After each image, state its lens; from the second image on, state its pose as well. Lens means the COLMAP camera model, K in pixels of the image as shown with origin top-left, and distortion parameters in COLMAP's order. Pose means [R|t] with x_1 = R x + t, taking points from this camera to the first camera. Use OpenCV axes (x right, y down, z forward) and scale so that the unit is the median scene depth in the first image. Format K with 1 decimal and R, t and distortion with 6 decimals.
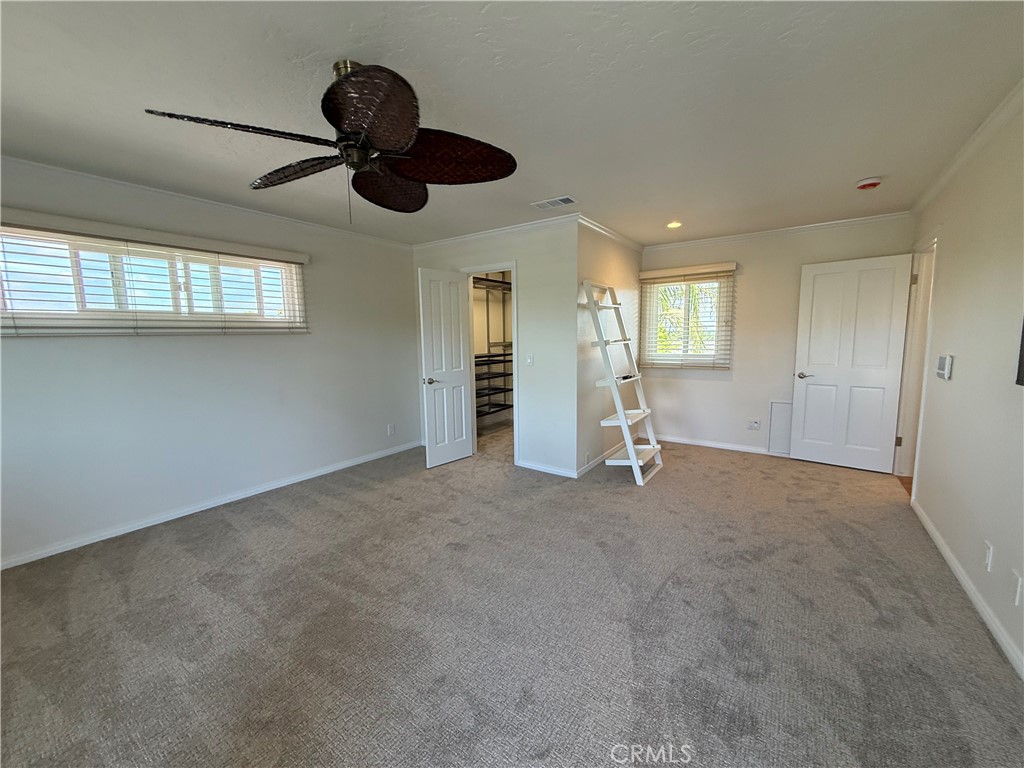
lens RADIAL K [[409.7, 0, 509.5], [0, 409.7, 384.0], [0, 0, 1]] dist [0.002018, 0.000067]
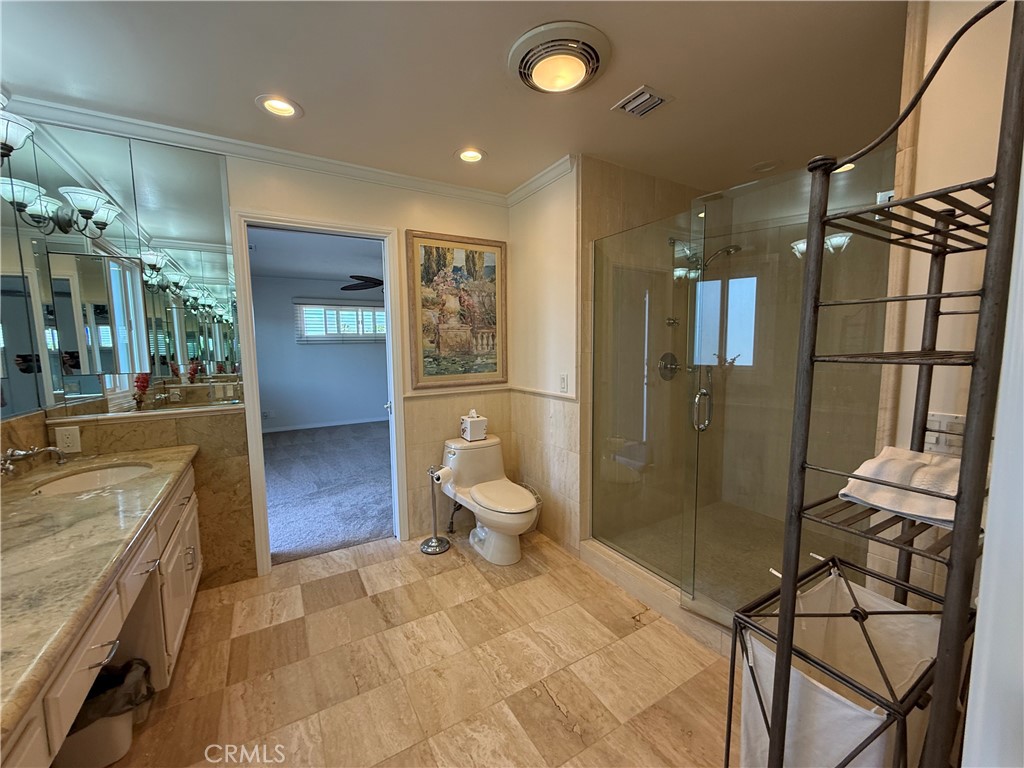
lens RADIAL K [[409.7, 0, 509.5], [0, 409.7, 384.0], [0, 0, 1]] dist [0.002018, 0.000067]
pose [[0.913197, 0.039763, -0.405574, 0.764554], [-0.045957, 0.998928, -0.005541, 0.066522], [0.404919, 0.023698, 0.914046, -0.628286]]
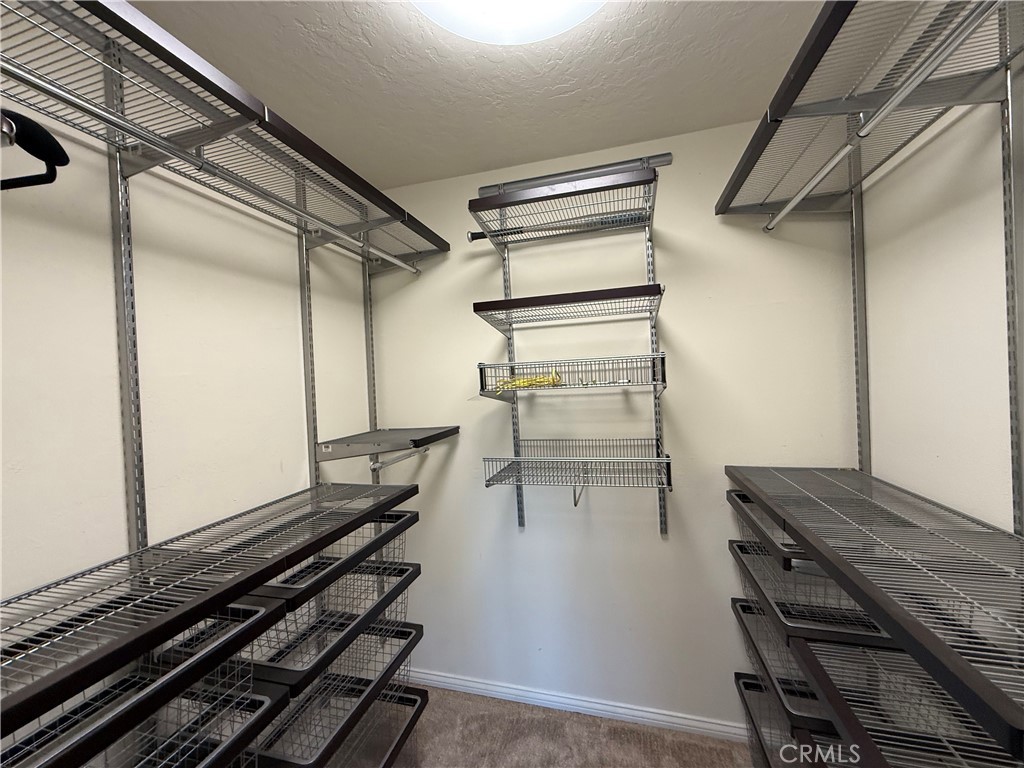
lens RADIAL K [[409.7, 0, 509.5], [0, 409.7, 384.0], [0, 0, 1]] dist [0.002018, 0.000067]
pose [[0.941442, -0.033934, 0.335463, -0.032959], [0.072768, 0.991925, -0.103875, -0.169041], [-0.329229, 0.122203, 0.936309, 1.178522]]
